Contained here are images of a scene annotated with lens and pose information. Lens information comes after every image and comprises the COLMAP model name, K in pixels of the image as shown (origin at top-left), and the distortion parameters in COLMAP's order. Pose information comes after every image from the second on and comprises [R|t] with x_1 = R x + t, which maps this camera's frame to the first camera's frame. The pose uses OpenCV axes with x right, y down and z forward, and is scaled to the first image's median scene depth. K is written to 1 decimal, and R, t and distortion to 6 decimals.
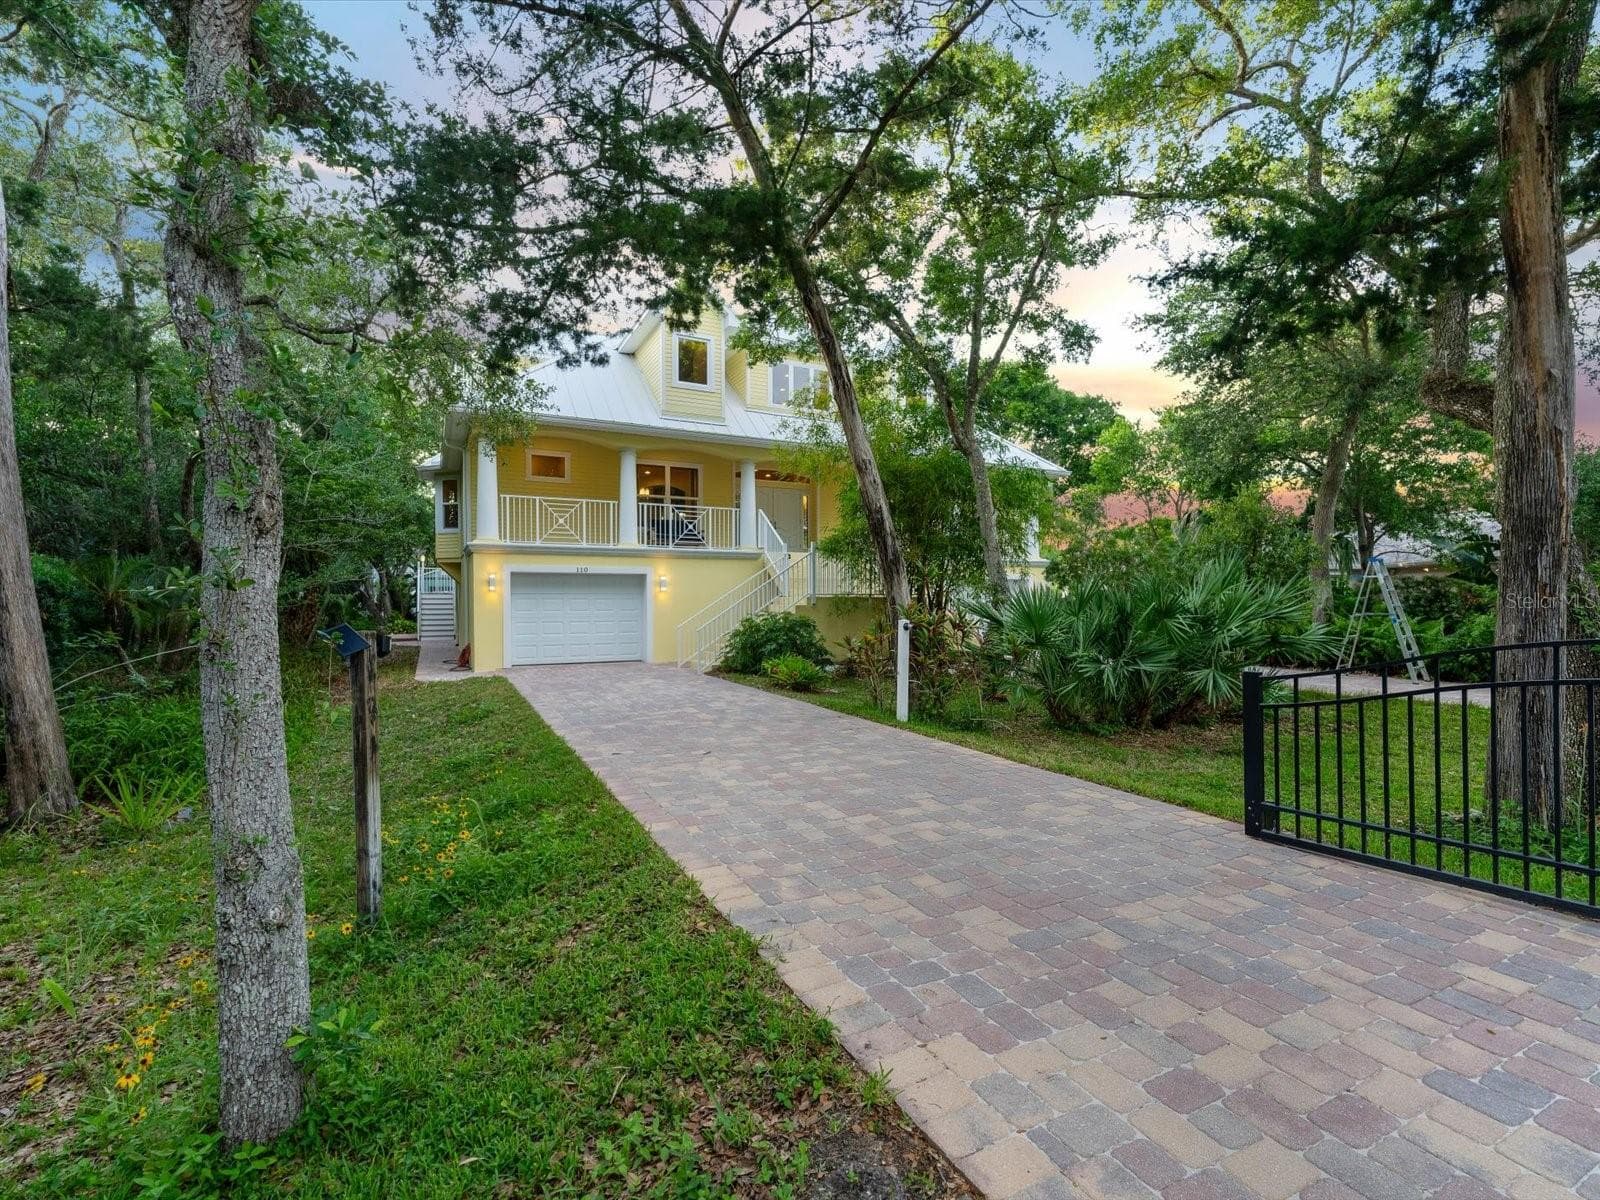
lens RADIAL K [[723.5, 0, 803.5], [0, 723.5, 605.9], [0, 0, 1]] dist [0.001184, -0.000374]
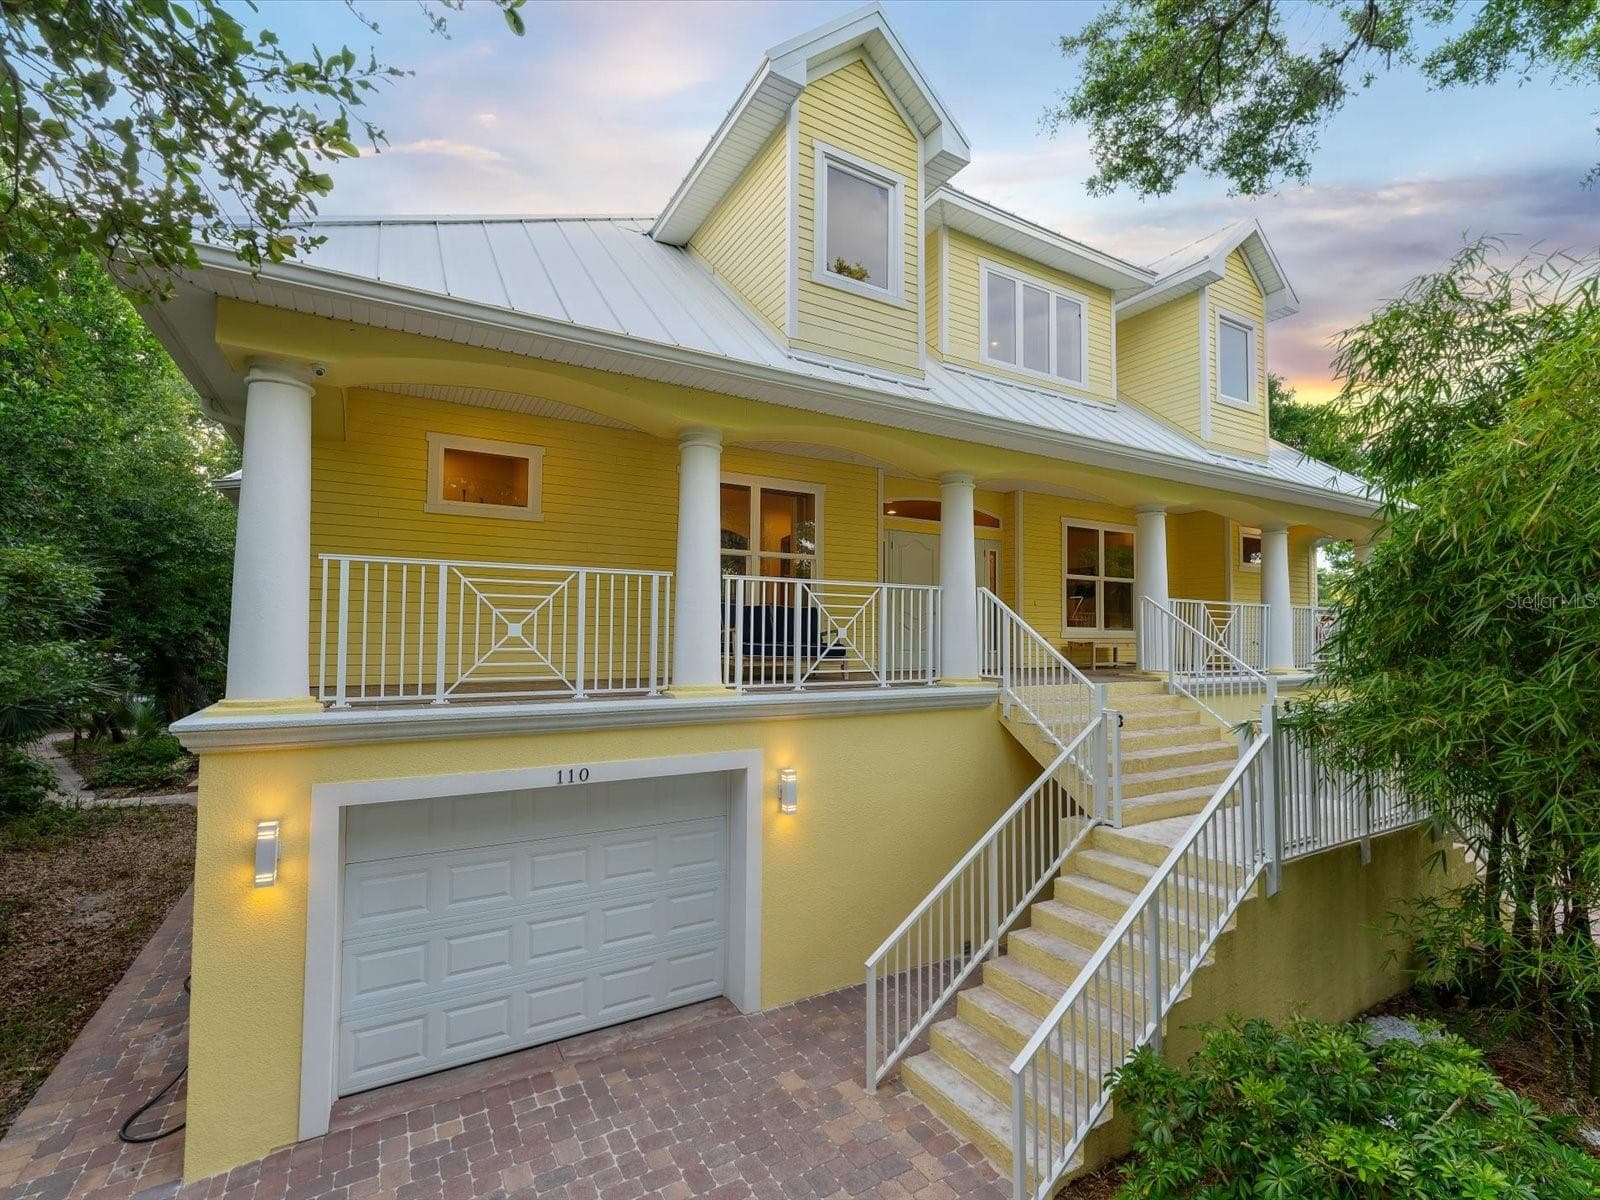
lens RADIAL K [[726.9, 0, 810.5], [0, 726.9, 606.9], [0, 0, 1]] dist [0.000671, -0.000191]
pose [[0.997973, 0.011225, 0.062639, -0.267998], [-0.007995, 0.998637, -0.051578, -0.138452], [-0.063133, 0.050972, 0.996703, 0.800946]]
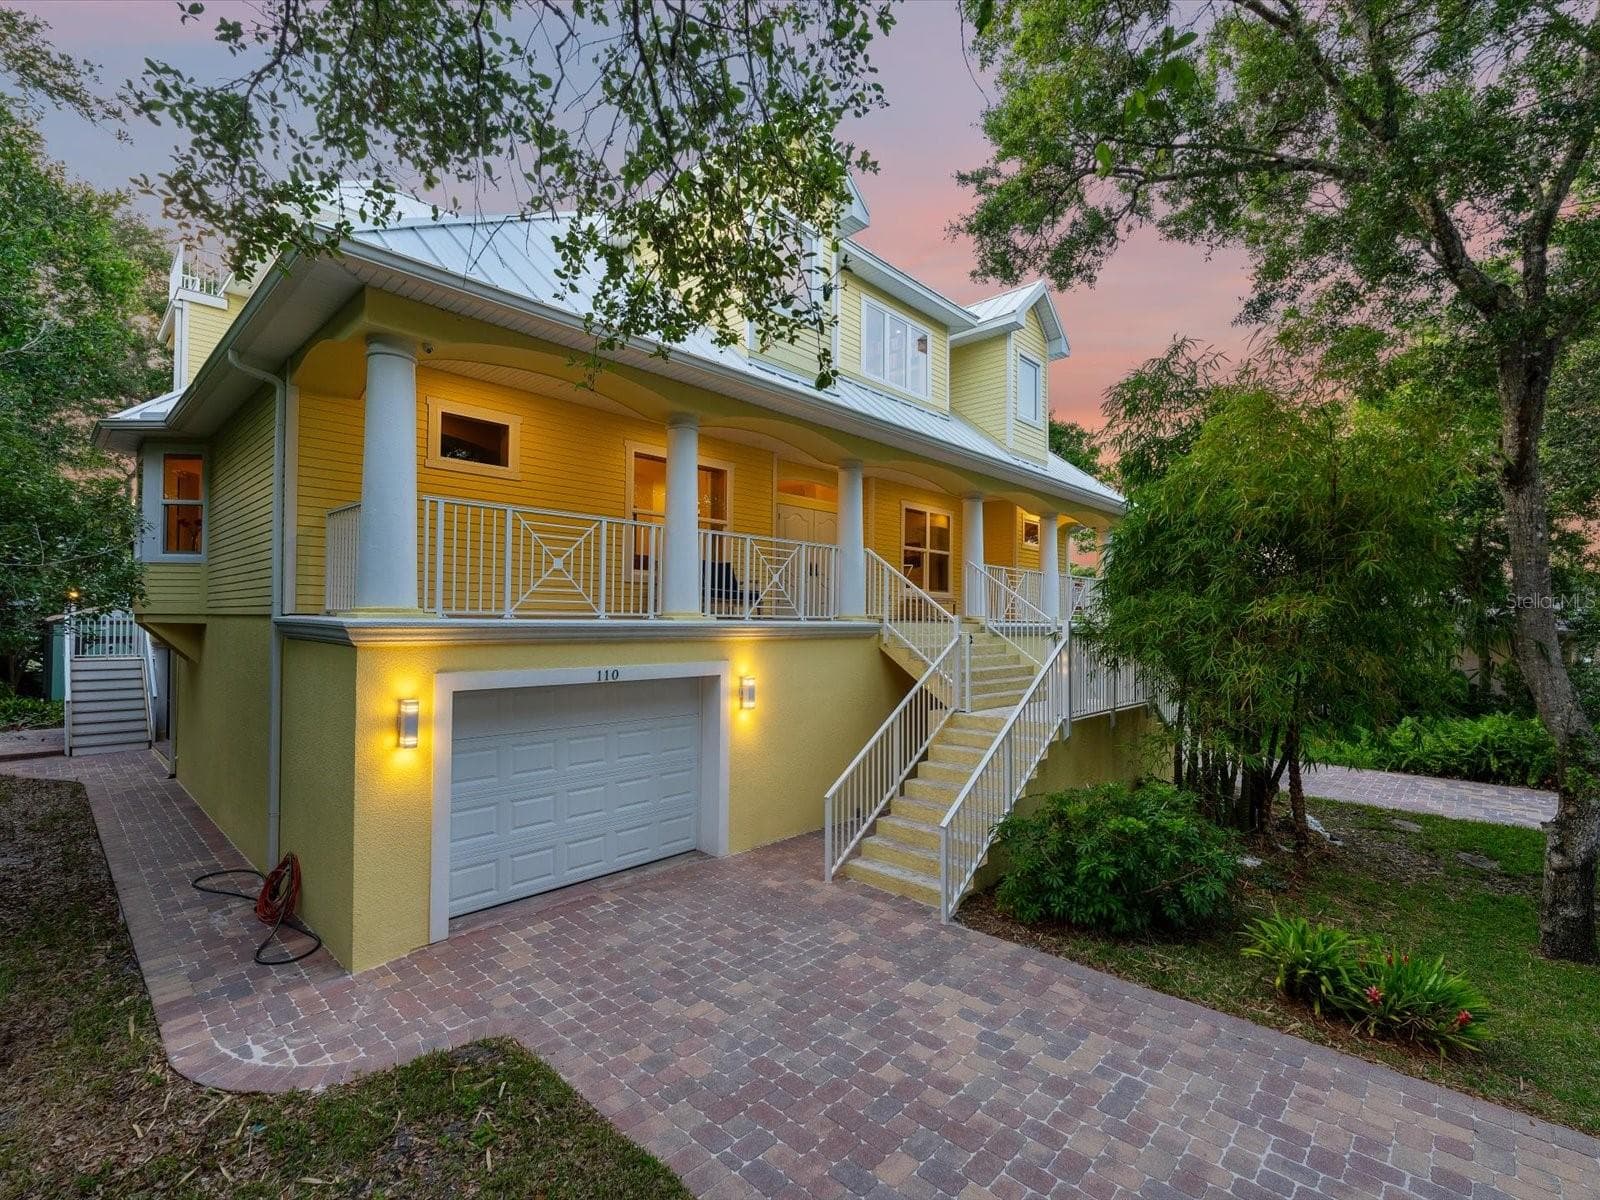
lens RADIAL K [[723.5, 0, 803.5], [0, 723.5, 605.9], [0, 0, 1]] dist [0.001184, -0.000374]
pose [[0.942108, 0.017012, 0.334878, -0.422302], [-0.007707, 0.999547, -0.029095, -0.099040], [-0.335221, 0.024829, 0.941812, 0.665170]]
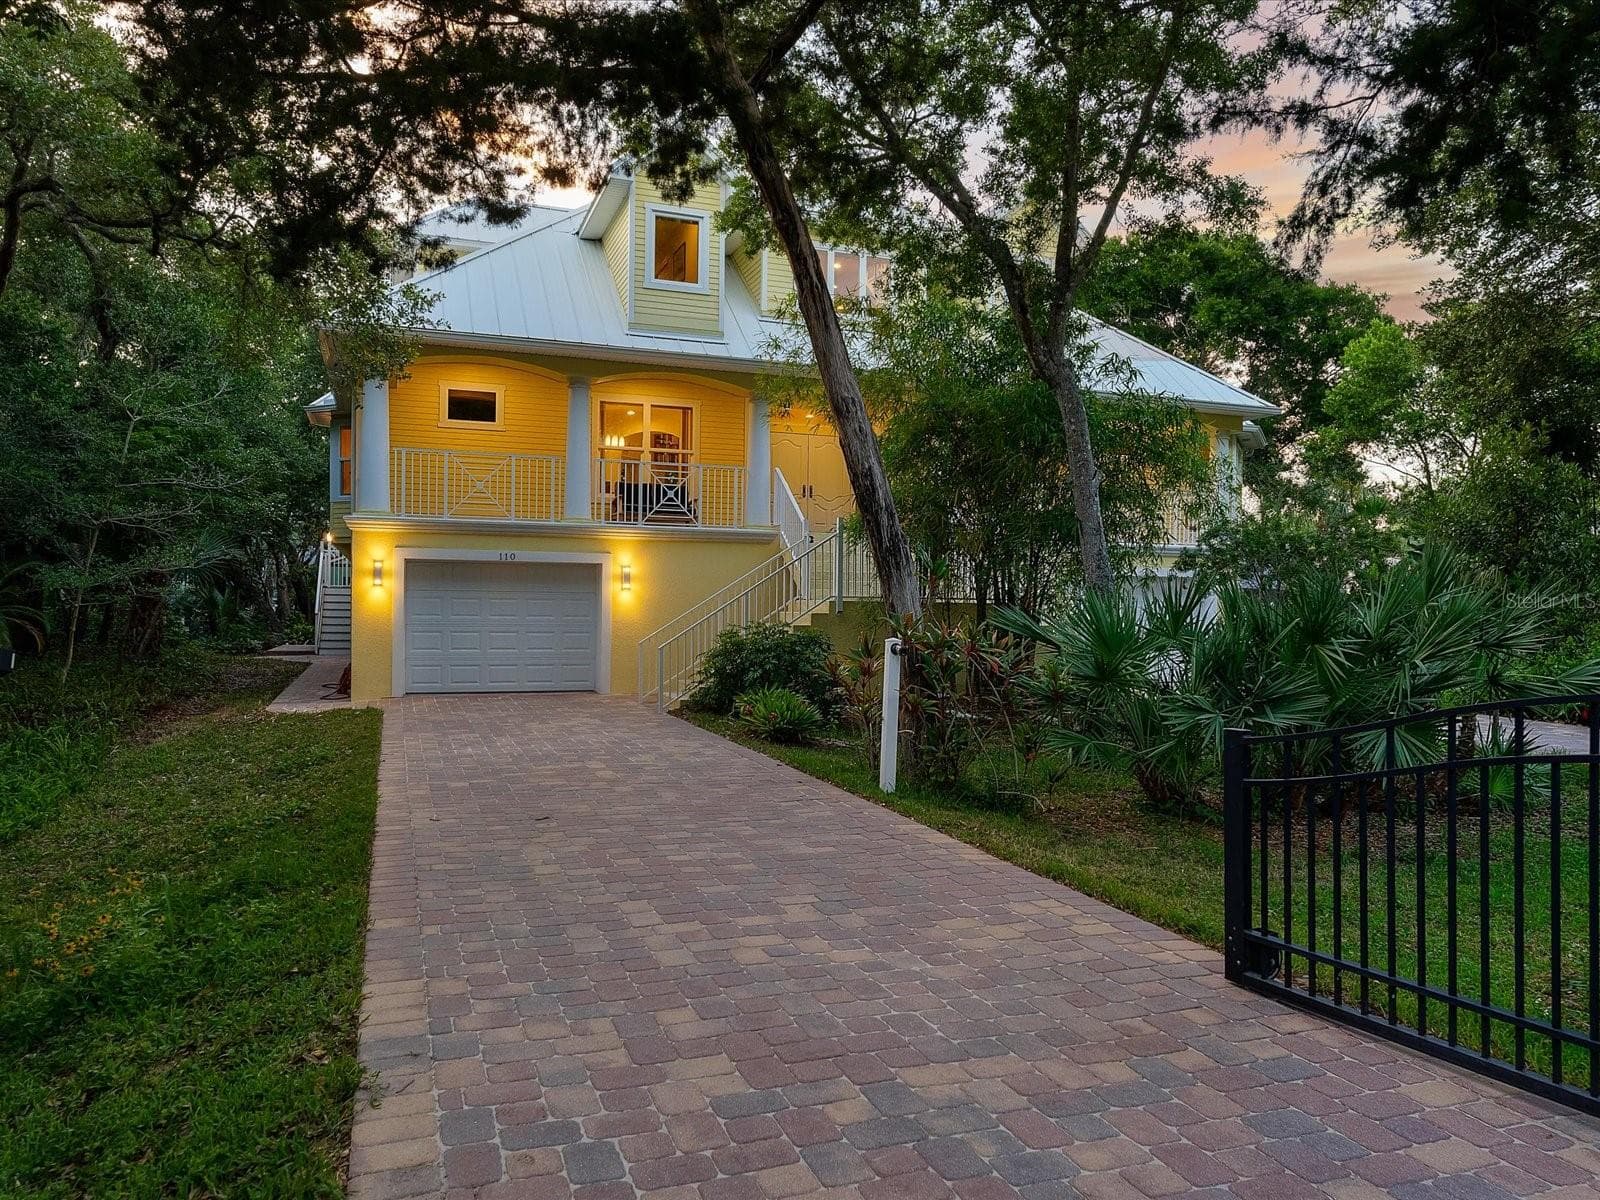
lens RADIAL K [[1107.3, 0, 801.3], [0, 1107.3, 604.9], [0, 0, 1]] dist [0.000369, 0.001592]
pose [[0.993070, 0.015180, -0.116538, 0.116364], [-0.015863, 0.999862, -0.004928, -0.003834], [0.116447, 0.006743, 0.993174, -0.014433]]
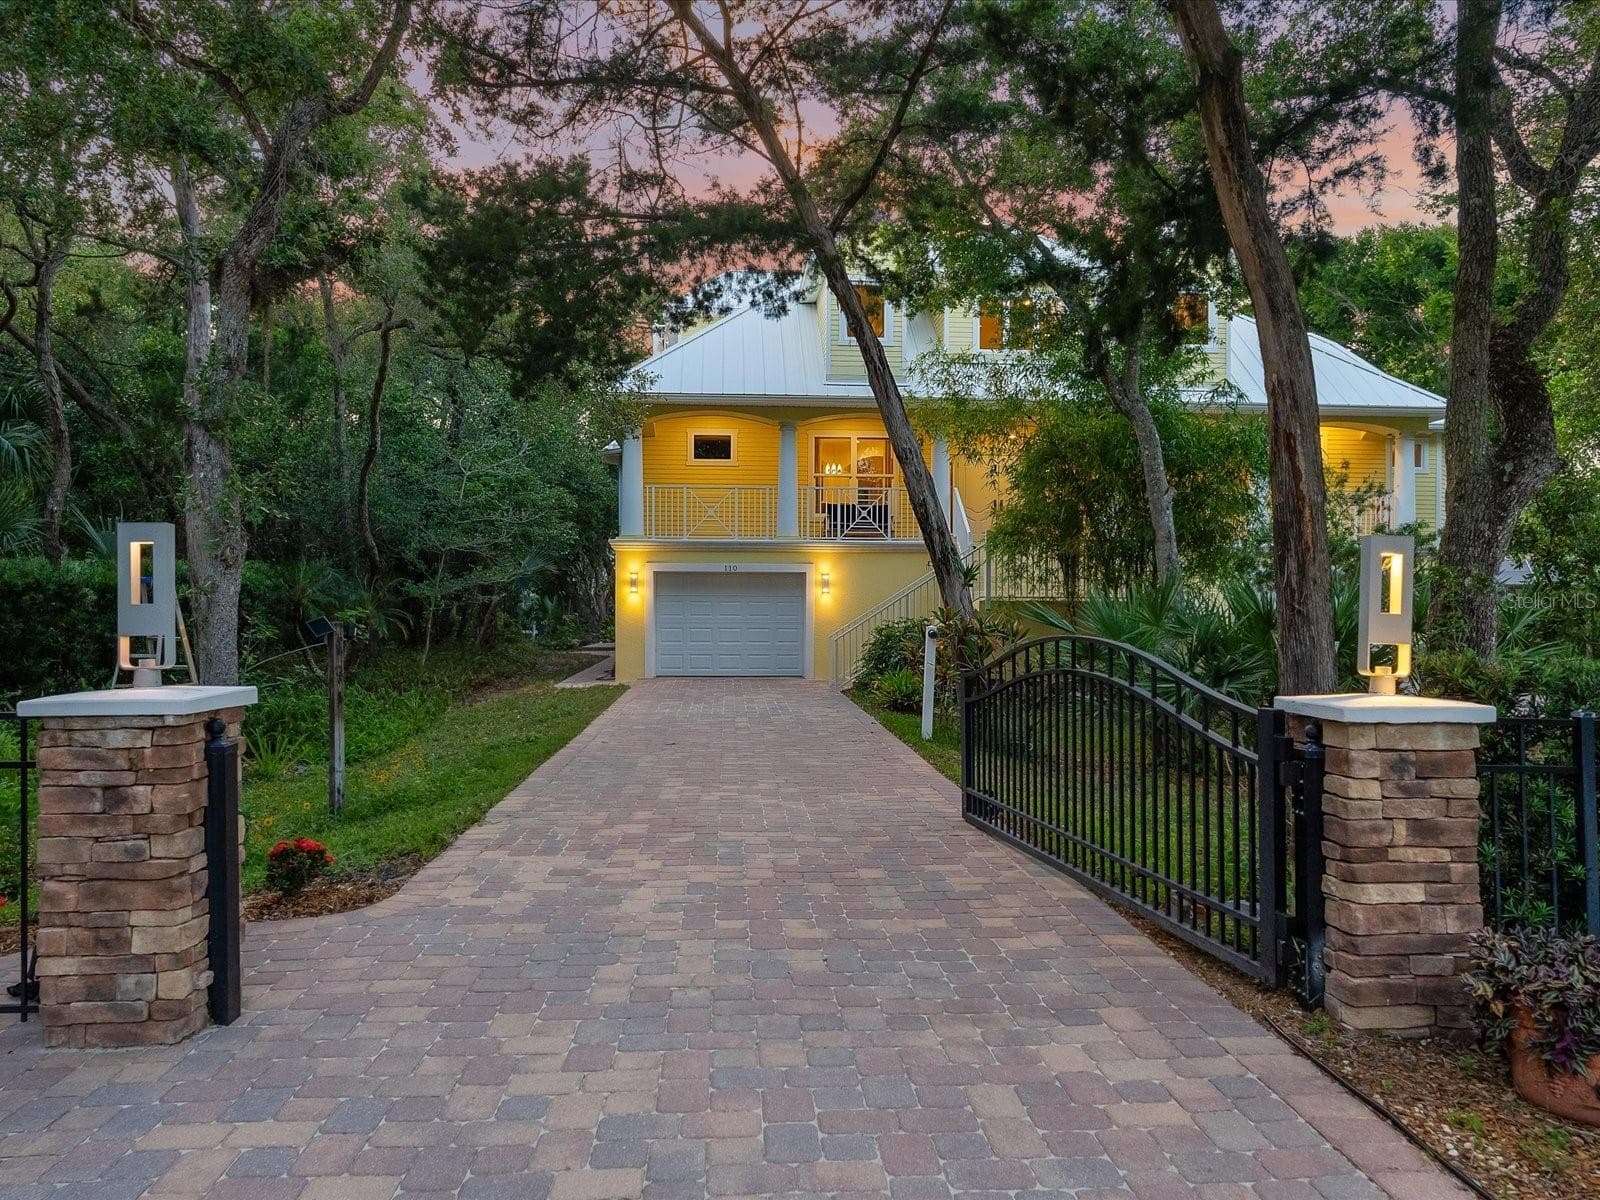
lens RADIAL K [[1107.3, 0, 801.3], [0, 1107.3, 604.9], [0, 0, 1]] dist [0.000369, 0.001592]
pose [[0.919581, 0.005726, -0.392858, 0.358028], [-0.008782, 0.999944, -0.005983, 0.001551], [0.392802, 0.008952, 0.919580, -0.224133]]
